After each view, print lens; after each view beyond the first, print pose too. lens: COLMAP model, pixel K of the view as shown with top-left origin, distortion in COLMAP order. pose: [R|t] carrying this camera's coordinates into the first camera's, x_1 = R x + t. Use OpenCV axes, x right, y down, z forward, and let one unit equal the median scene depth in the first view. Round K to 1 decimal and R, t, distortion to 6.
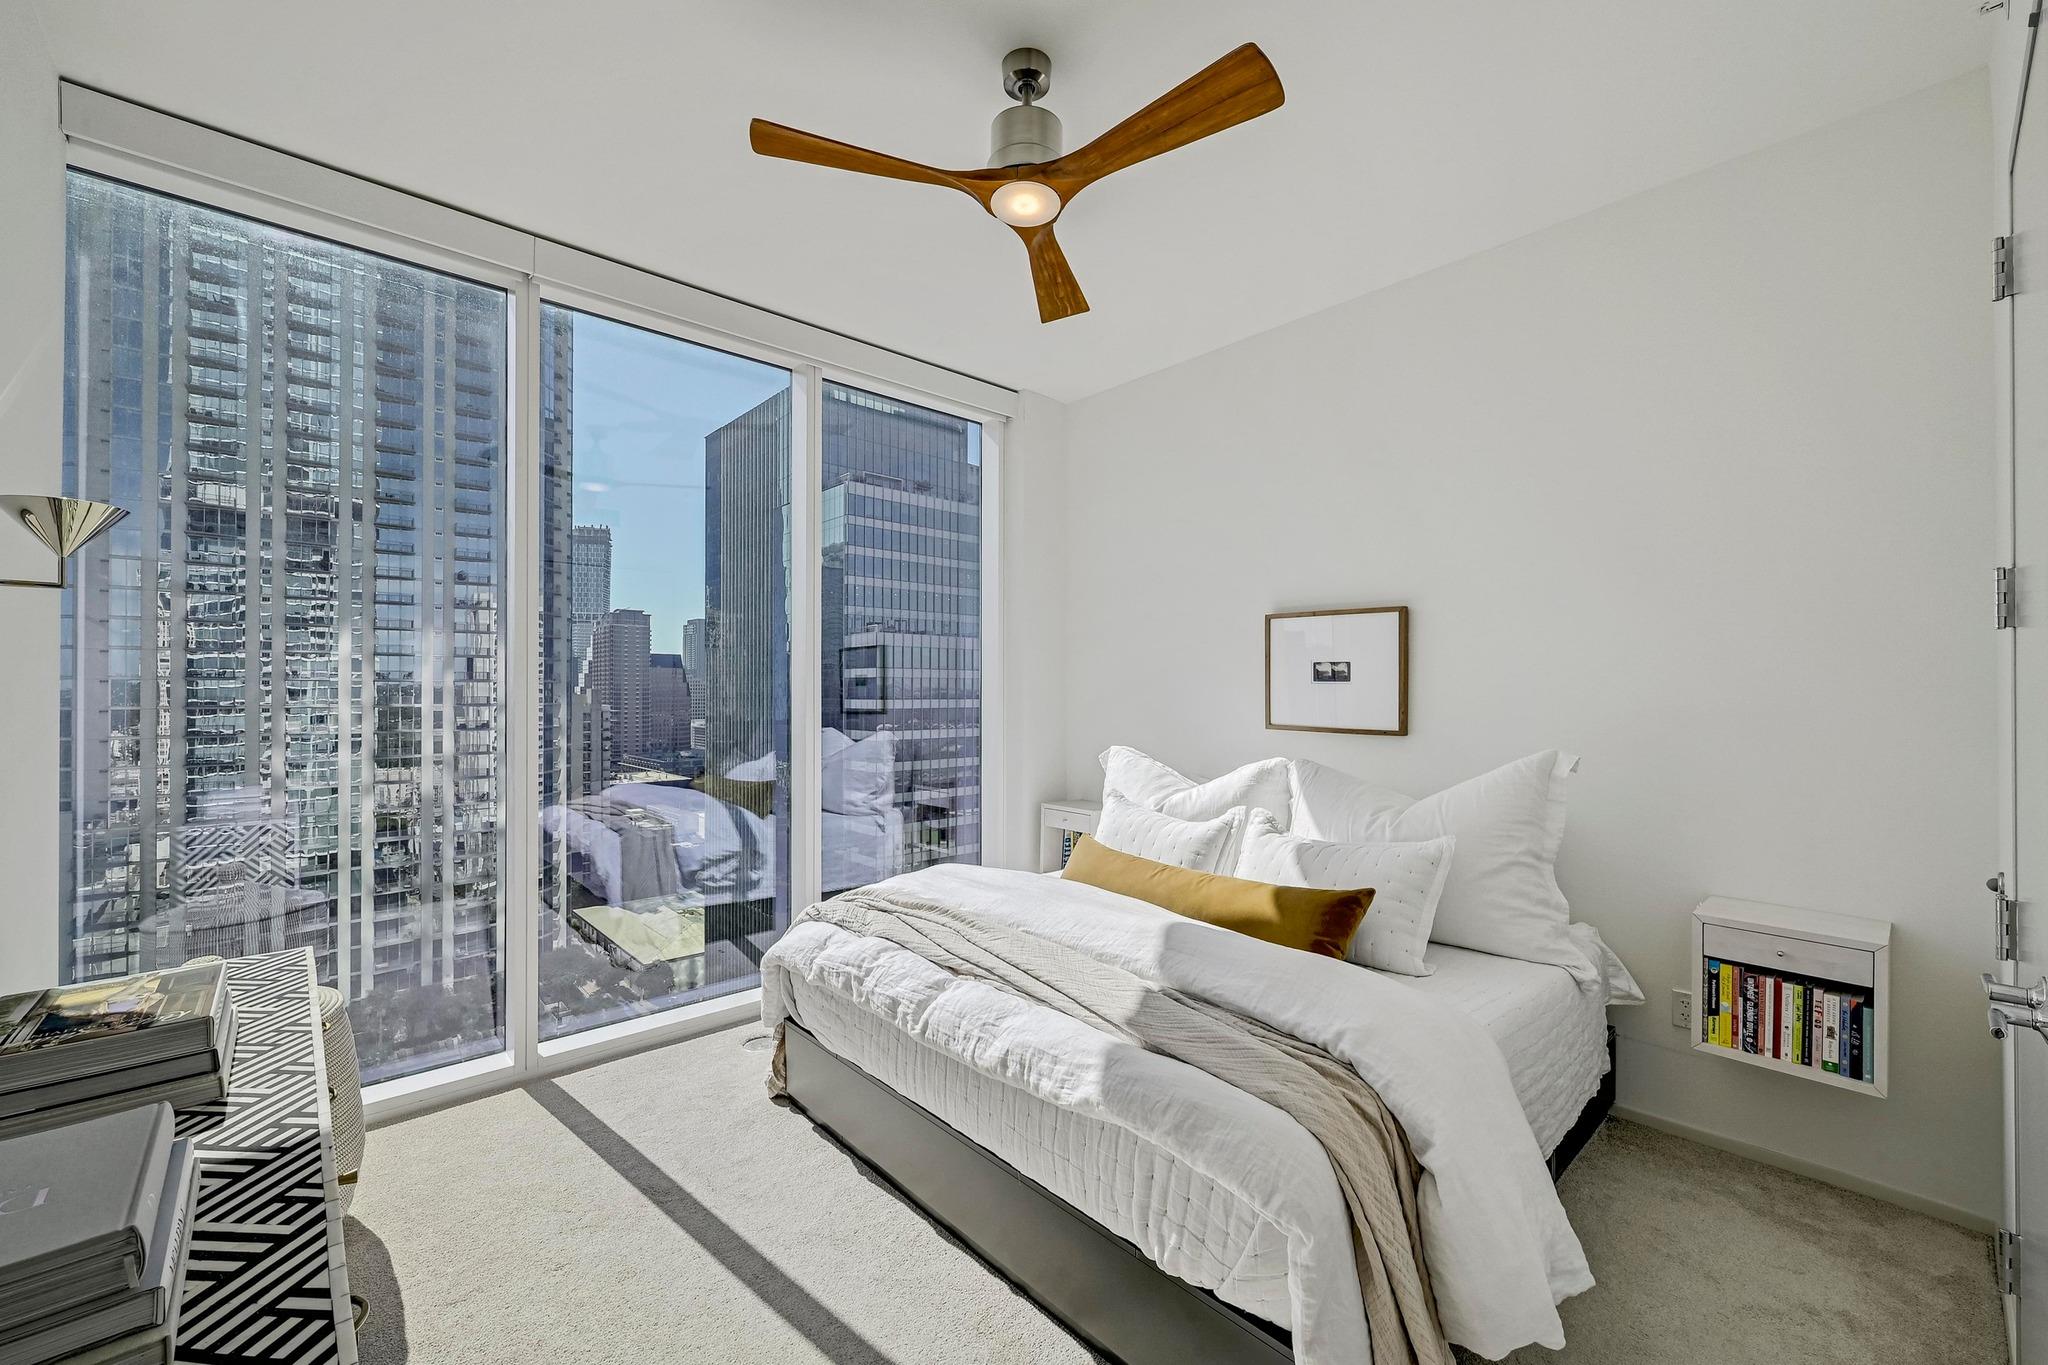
lens RADIAL K [[819.7, 0, 1026.5], [0, 819.7, 689.3], [0, 0, 1]] dist [-0.000200, 0.000000]
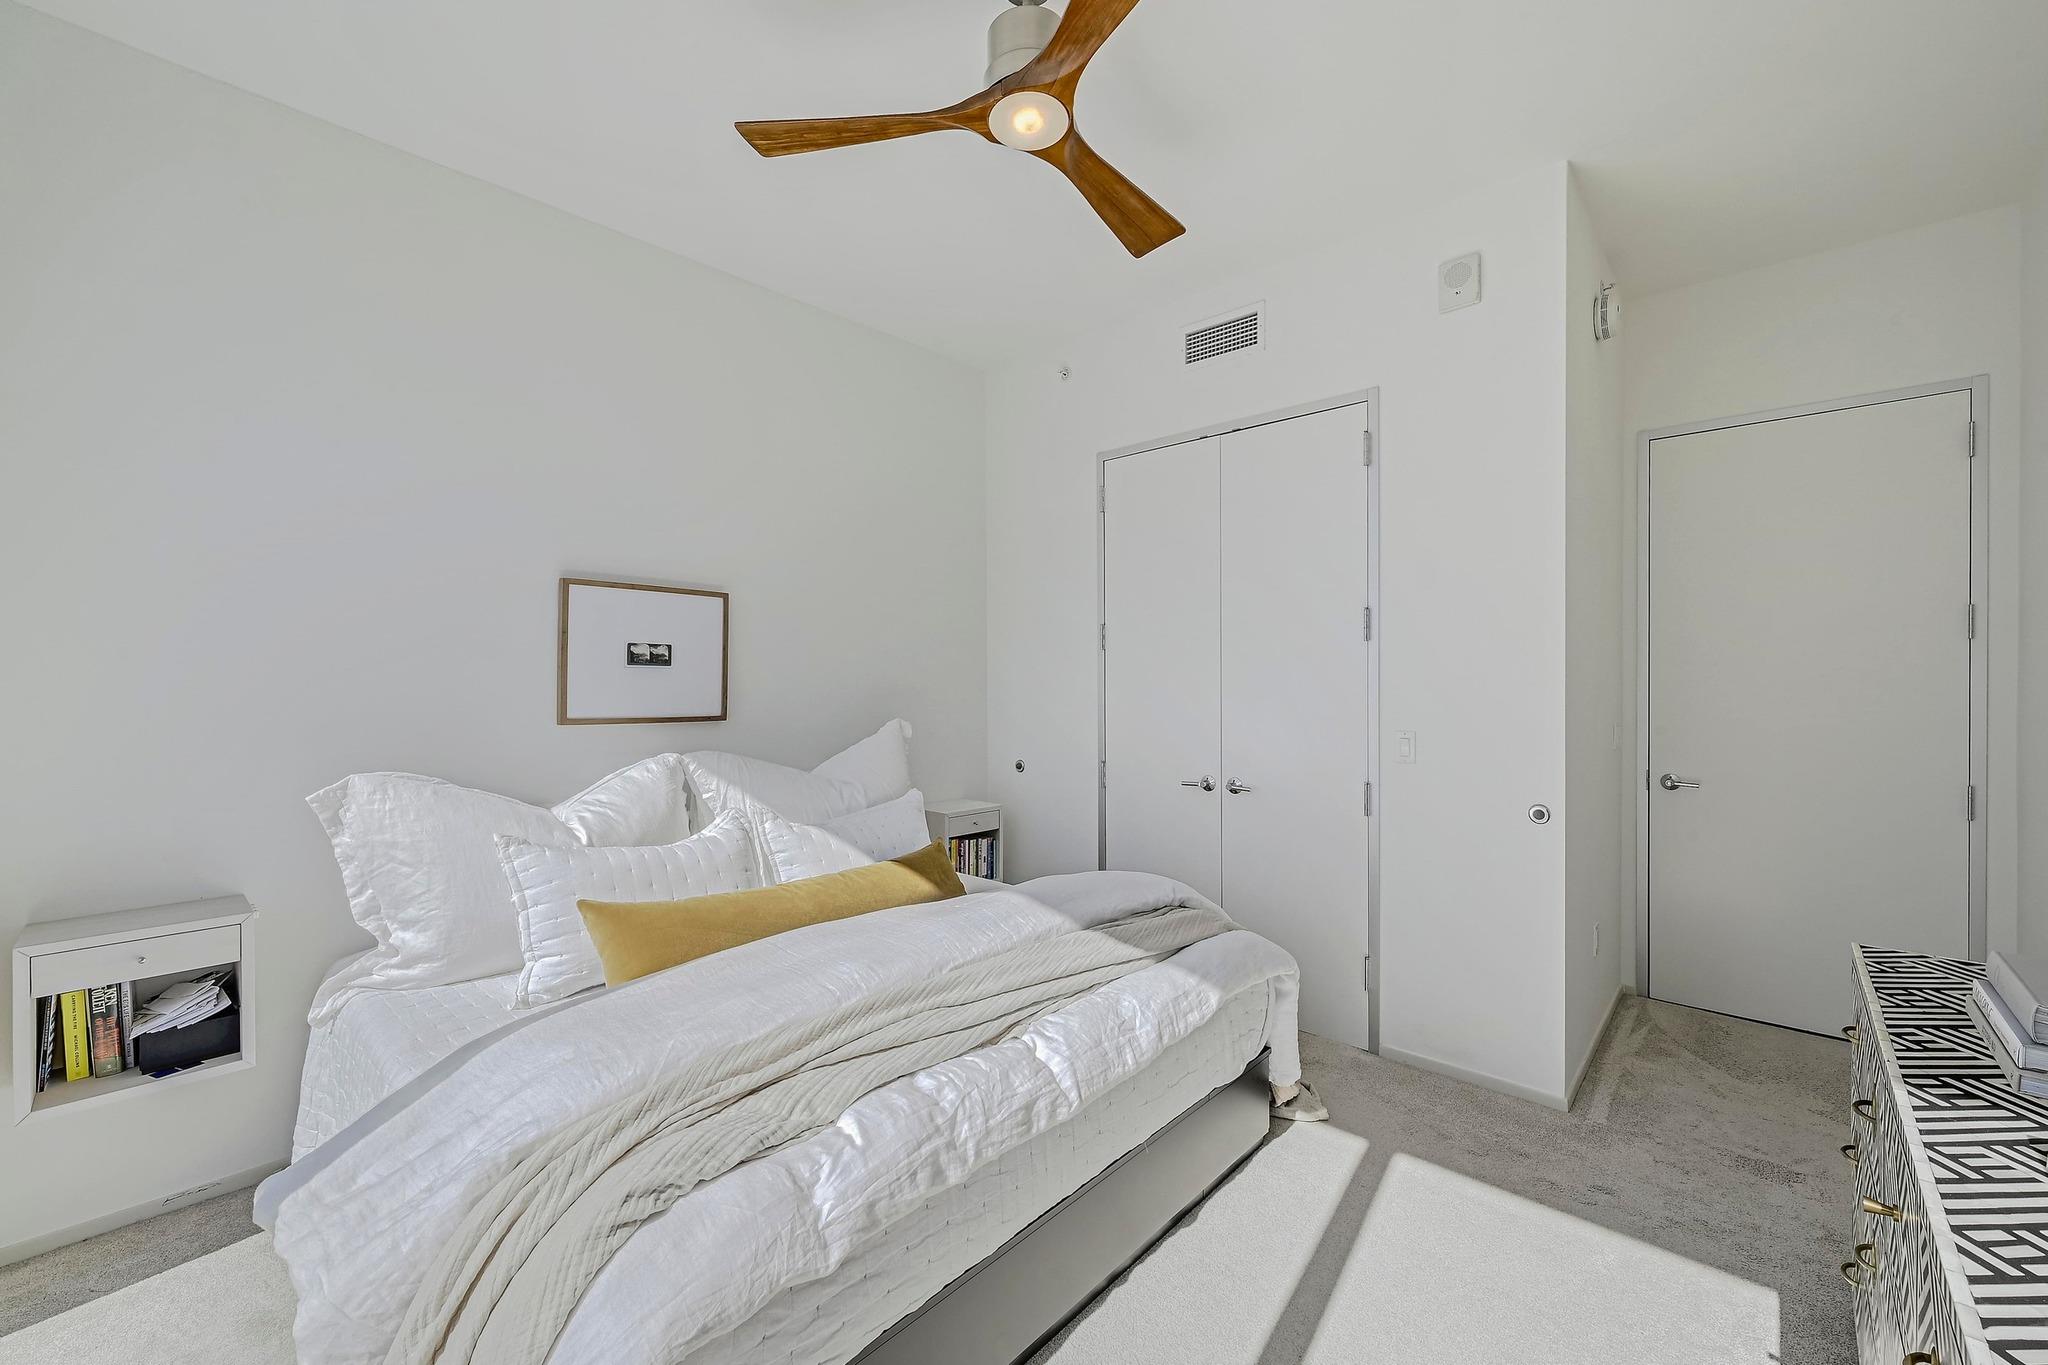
lens RADIAL K [[815.9, 0, 1024.4], [0, 815.9, 688.3], [0, 0, 1]] dist [0.000086, -0.000382]
pose [[-0.092120, -0.010433, 0.995693, -0.875884], [0.000032, 0.999945, 0.010481, 0.009480], [-0.995748, 0.000998, -0.092115, 1.082487]]
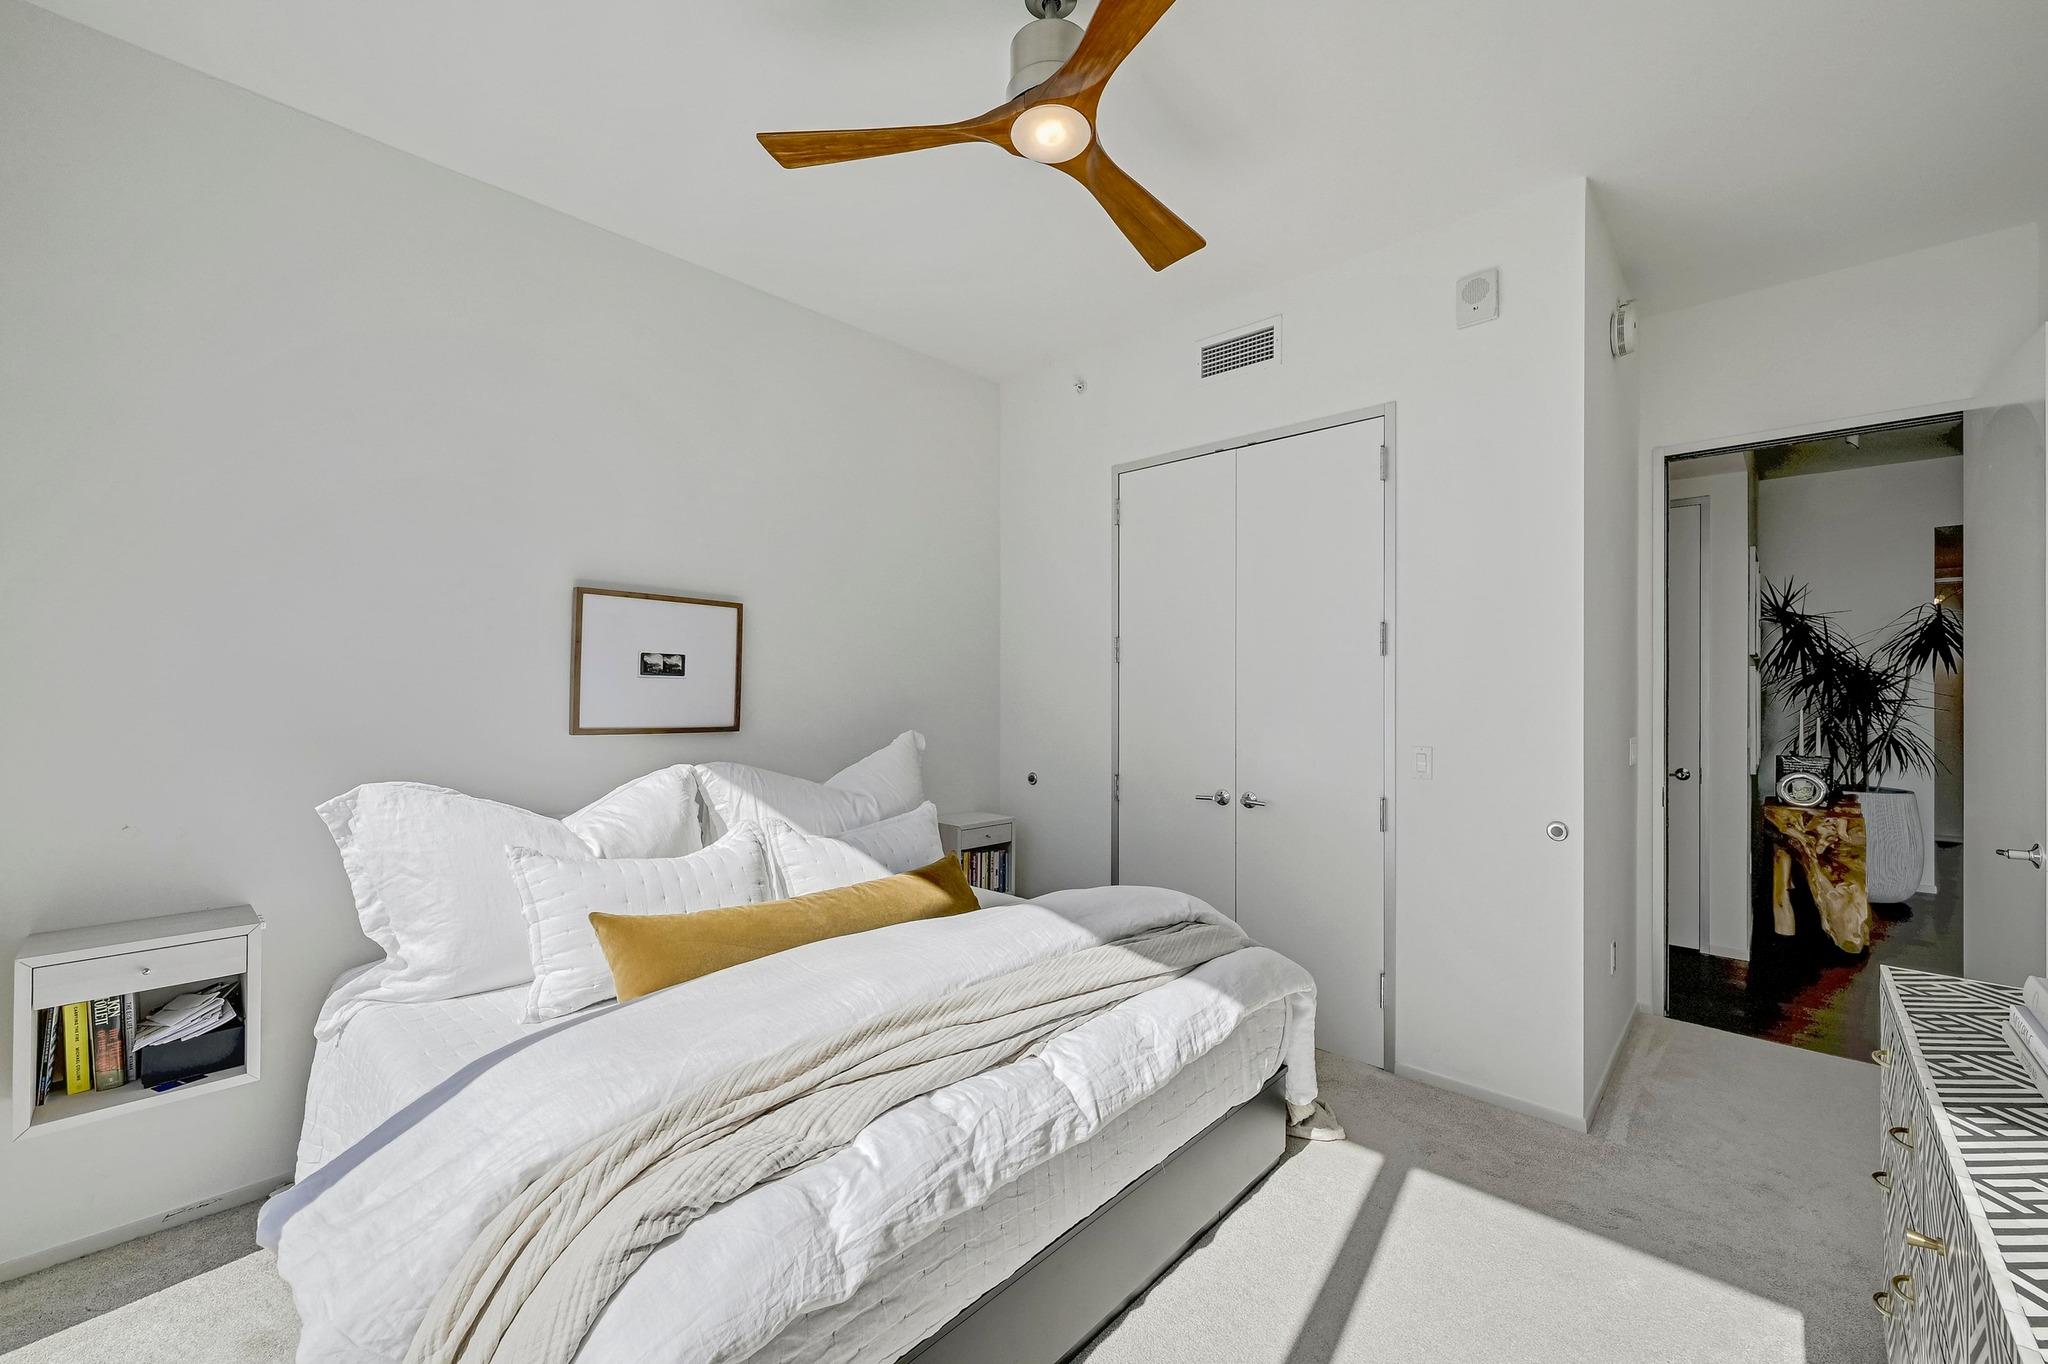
lens RADIAL K [[814.5, 0, 1033.9], [0, 814.5, 691.8], [0, 0, 1]] dist [0.001350, -0.000199]
pose [[-0.093414, -0.001565, 0.995626, -0.866772], [-0.006432, 0.999979, 0.000968, 0.007293], [-0.995607, -0.006313, -0.093422, 1.092842]]
